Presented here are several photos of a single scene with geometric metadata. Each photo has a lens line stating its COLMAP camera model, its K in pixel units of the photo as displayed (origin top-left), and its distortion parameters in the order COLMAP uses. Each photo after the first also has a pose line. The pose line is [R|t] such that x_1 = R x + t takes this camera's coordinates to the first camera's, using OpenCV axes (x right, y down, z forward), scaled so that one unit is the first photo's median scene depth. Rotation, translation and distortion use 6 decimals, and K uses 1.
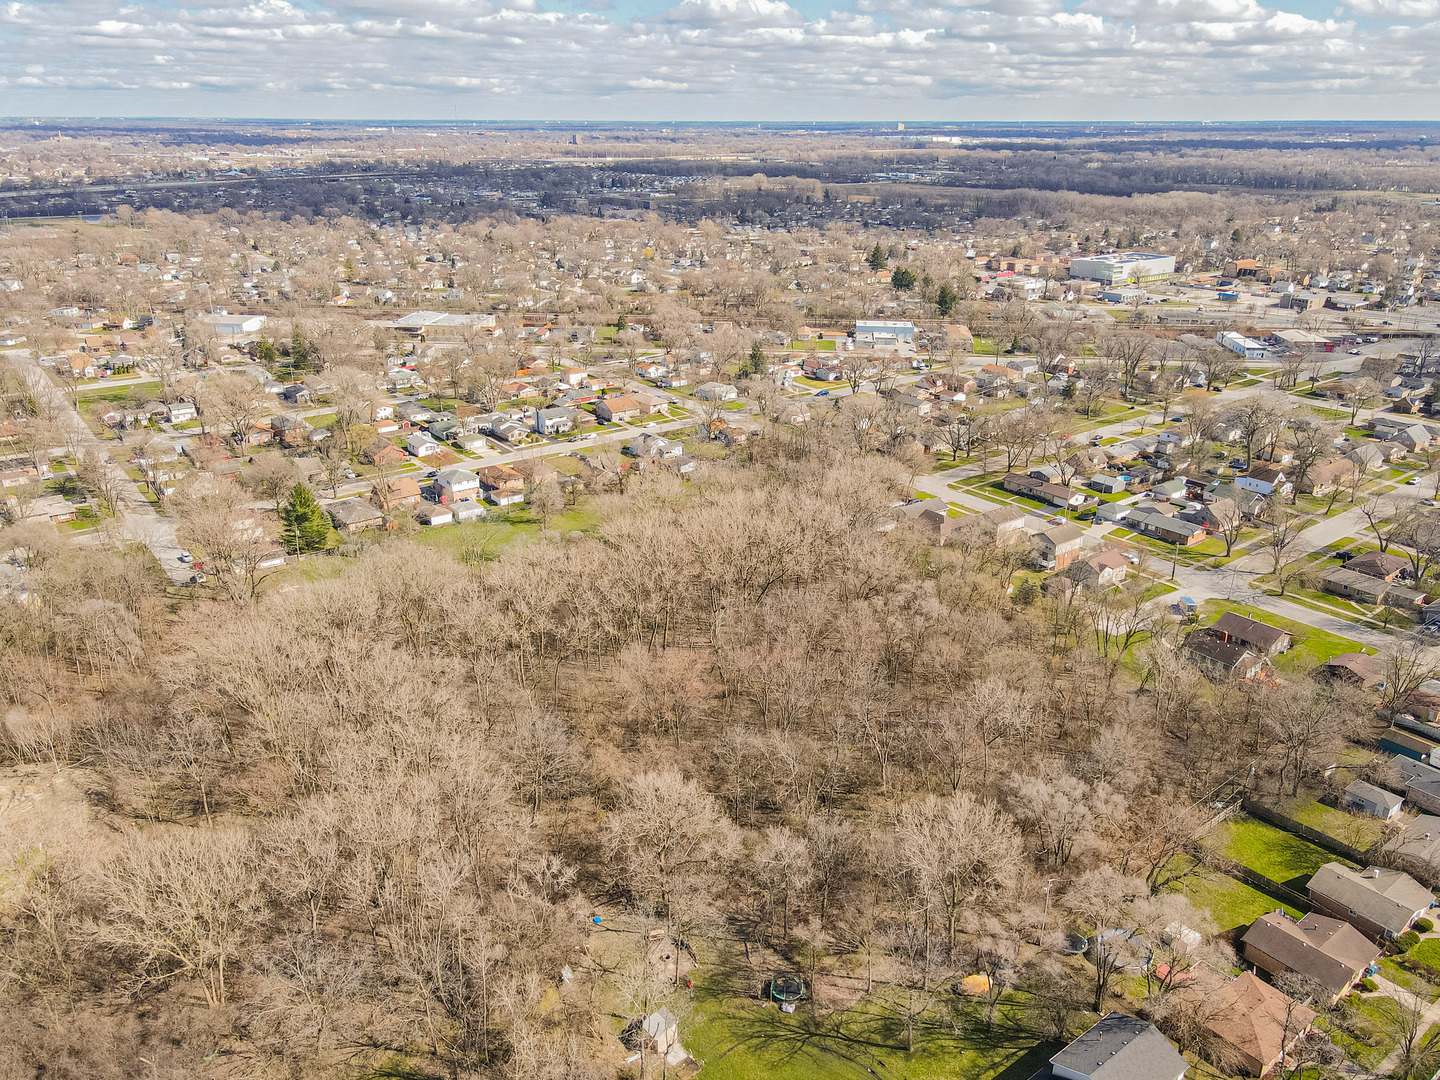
lens RADIAL K [[1087.3, 0, 717.9], [0, 1087.3, 488.5], [0, 0, 1]] dist [0.008399, 0.006525]
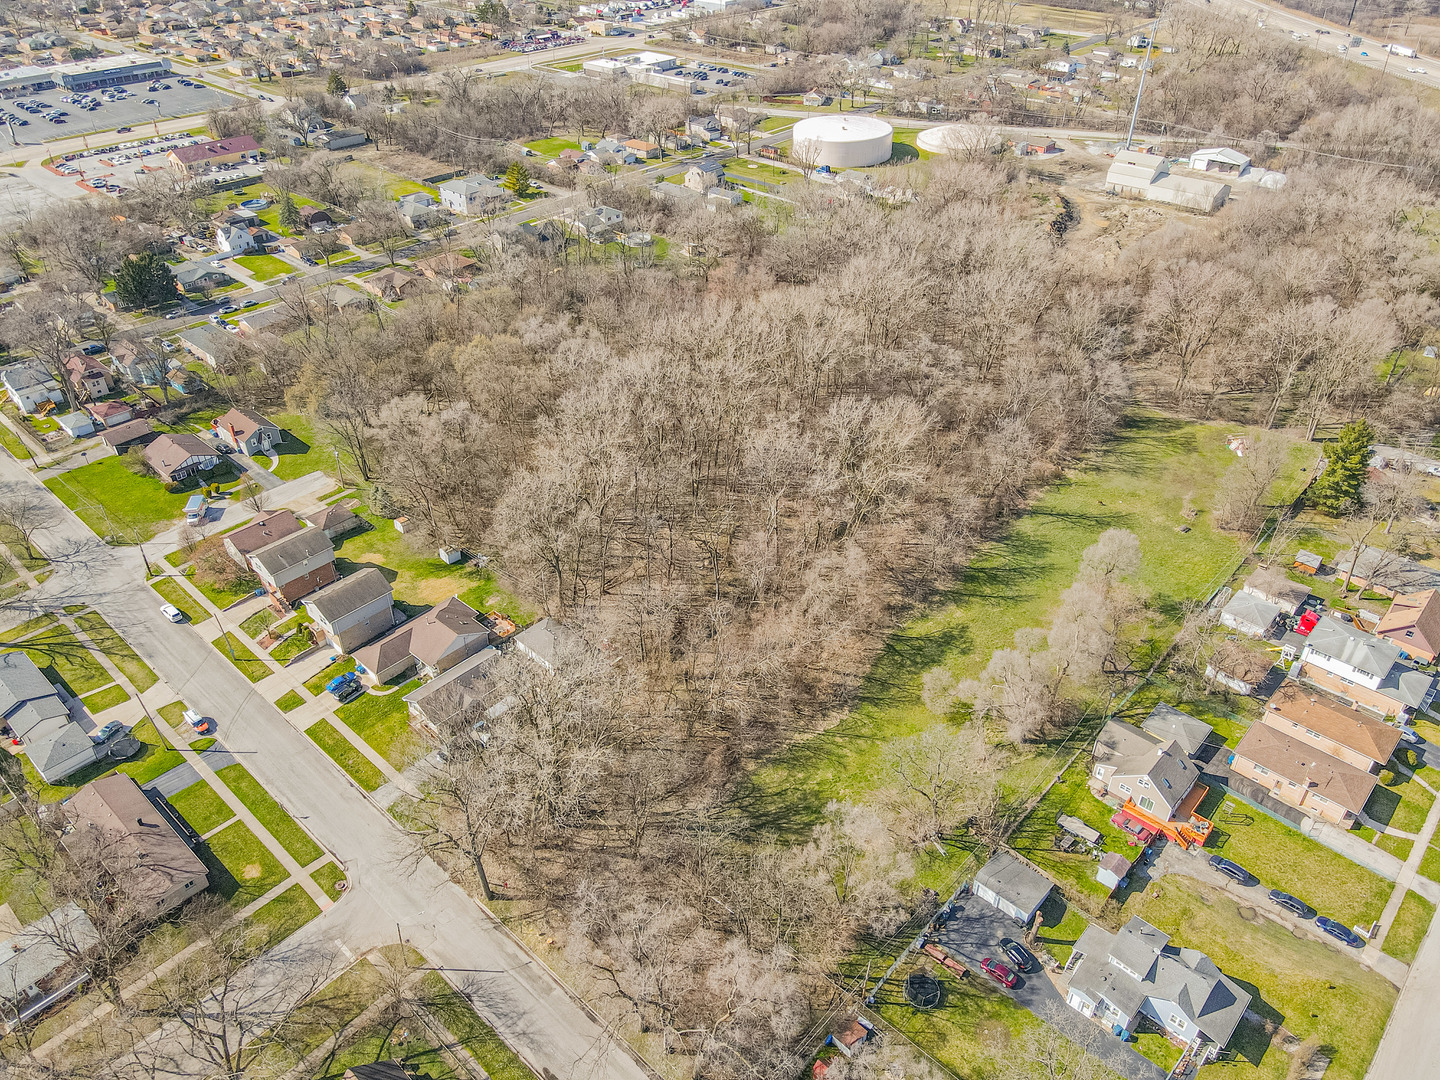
lens RADIAL K [[1045.5, 0, 720.0], [0, 1045.5, 540.0], [0, 0, 1]] dist [0.017111, 0.007567]
pose [[-0.986551, 0.092850, -0.134523, 0.108326], [-0.053638, 0.593521, 0.803029, -0.390153], [0.154404, 0.799445, -0.580558, 1.109363]]
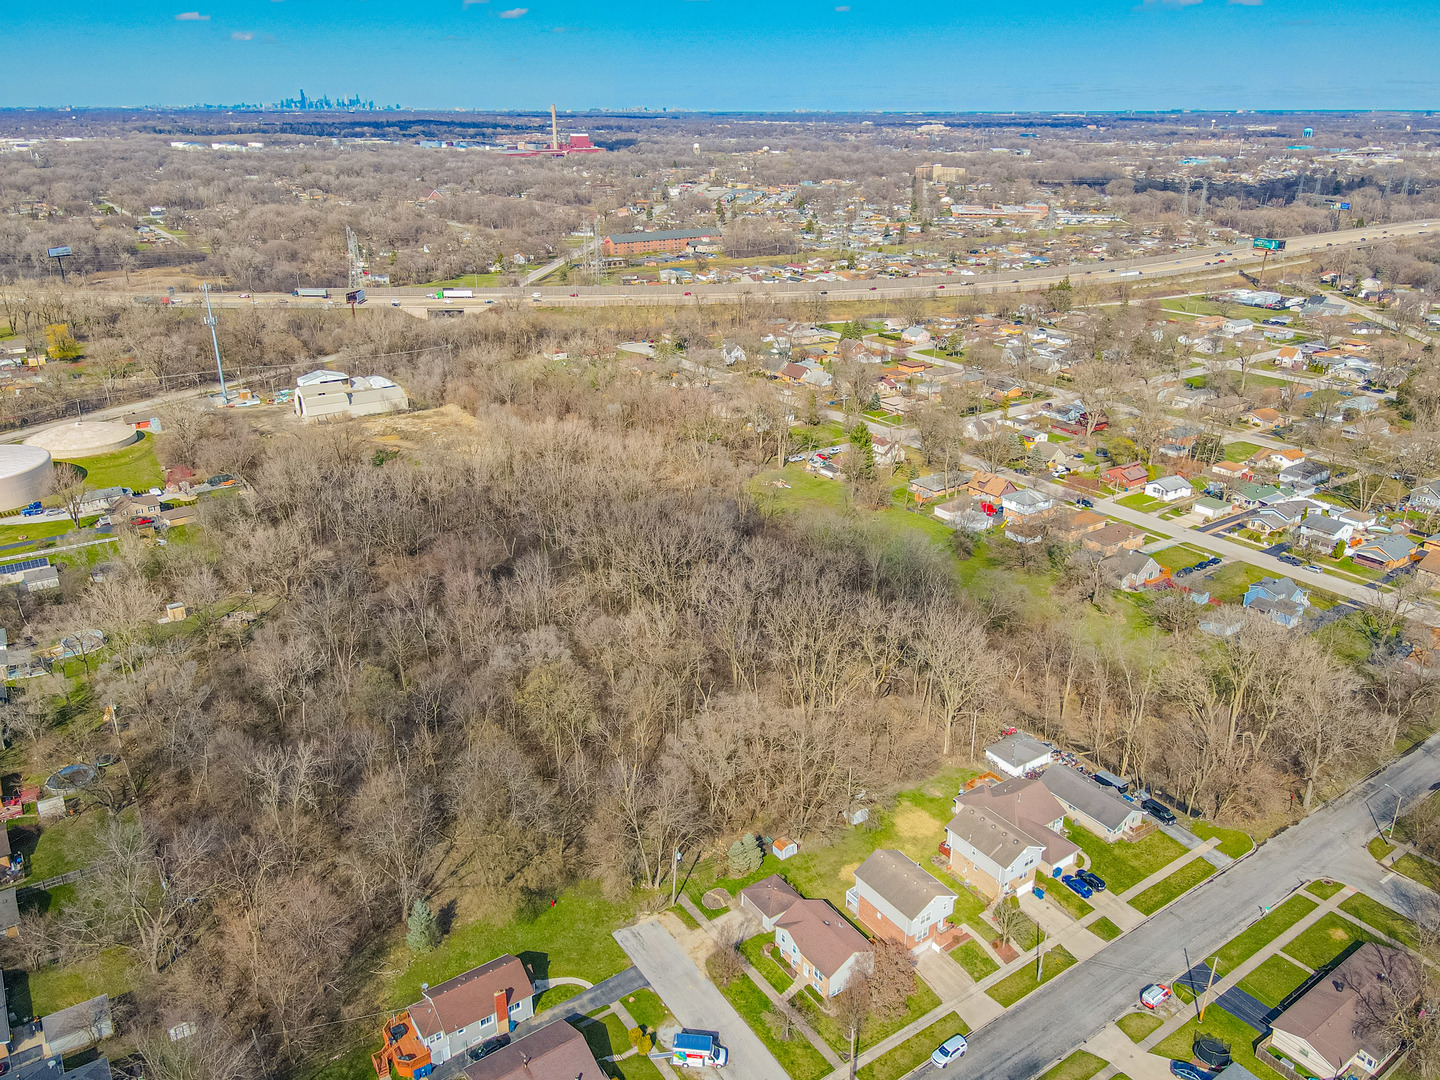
lens RADIAL K [[1087.3, 0, 717.9], [0, 1087.3, 488.5], [0, 0, 1]] dist [0.008399, 0.006525]
pose [[-0.054950, 0.327948, -0.943096, 0.601660], [-0.320159, 0.888866, 0.327744, -0.220490], [0.945769, 0.319950, 0.056152, 0.642640]]
